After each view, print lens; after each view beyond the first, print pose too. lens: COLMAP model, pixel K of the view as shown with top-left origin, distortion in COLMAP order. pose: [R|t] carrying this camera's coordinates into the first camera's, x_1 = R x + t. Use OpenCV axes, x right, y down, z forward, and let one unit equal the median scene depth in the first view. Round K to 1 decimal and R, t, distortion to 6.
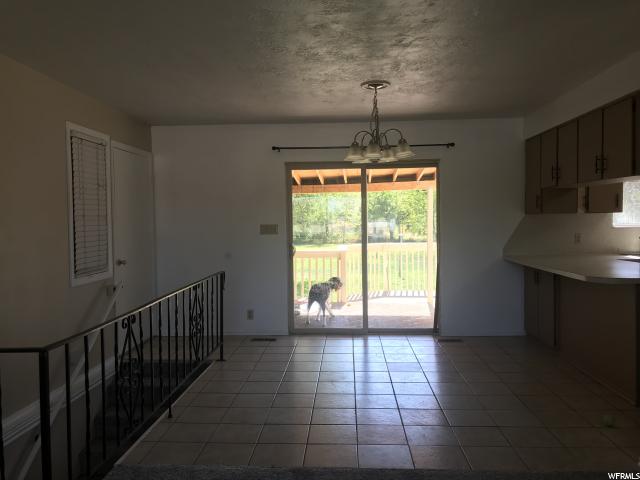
lens RADIAL K [[524.8, 0, 320.0], [0, 524.8, 240.0], [0, 0, 1]] dist [0.031434, -0.009597]
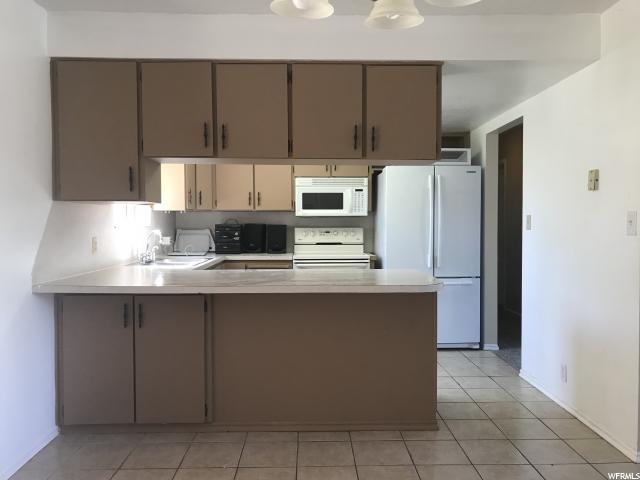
lens RADIAL K [[524.8, 0, 320.0], [0, 524.8, 240.0], [0, 0, 1]] dist [0.031434, -0.009597]
pose [[-0.072198, -0.015701, 0.997267, -0.150588], [0.040524, 0.999004, 0.018662, -0.010018], [-0.996567, 0.041761, -0.071490, 0.783729]]
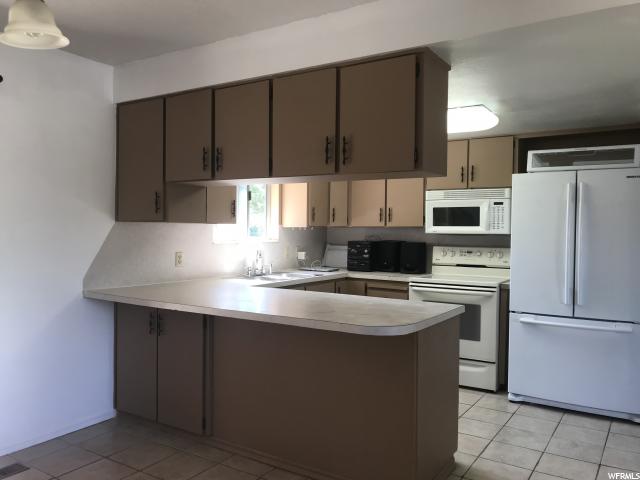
lens RADIAL K [[524.8, 0, 320.0], [0, 524.8, 240.0], [0, 0, 1]] dist [0.031434, -0.009597]
pose [[0.495723, 0.009013, 0.868434, -0.034804], [0.012400, 0.999771, -0.017455, -0.013695], [-0.868392, 0.019422, 0.495497, 0.483756]]
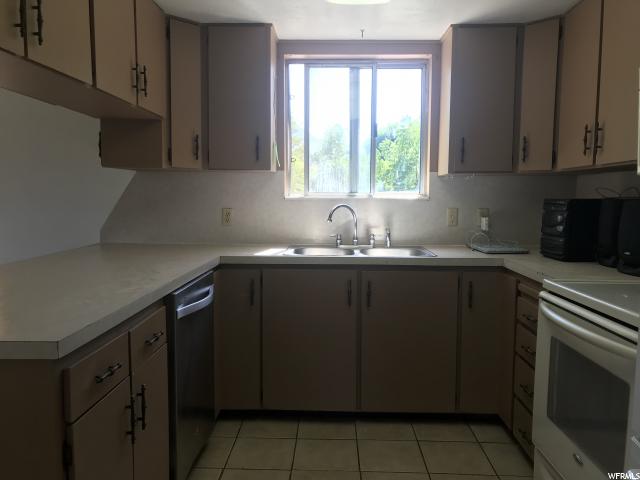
lens RADIAL K [[524.8, 0, 320.0], [0, 524.8, 240.0], [0, 0, 1]] dist [0.031434, -0.009597]
pose [[0.999307, 0.024154, 0.028324, 0.577799], [-0.025483, 0.998546, 0.047513, -0.007045], [-0.027135, -0.048202, 0.998469, 0.422539]]
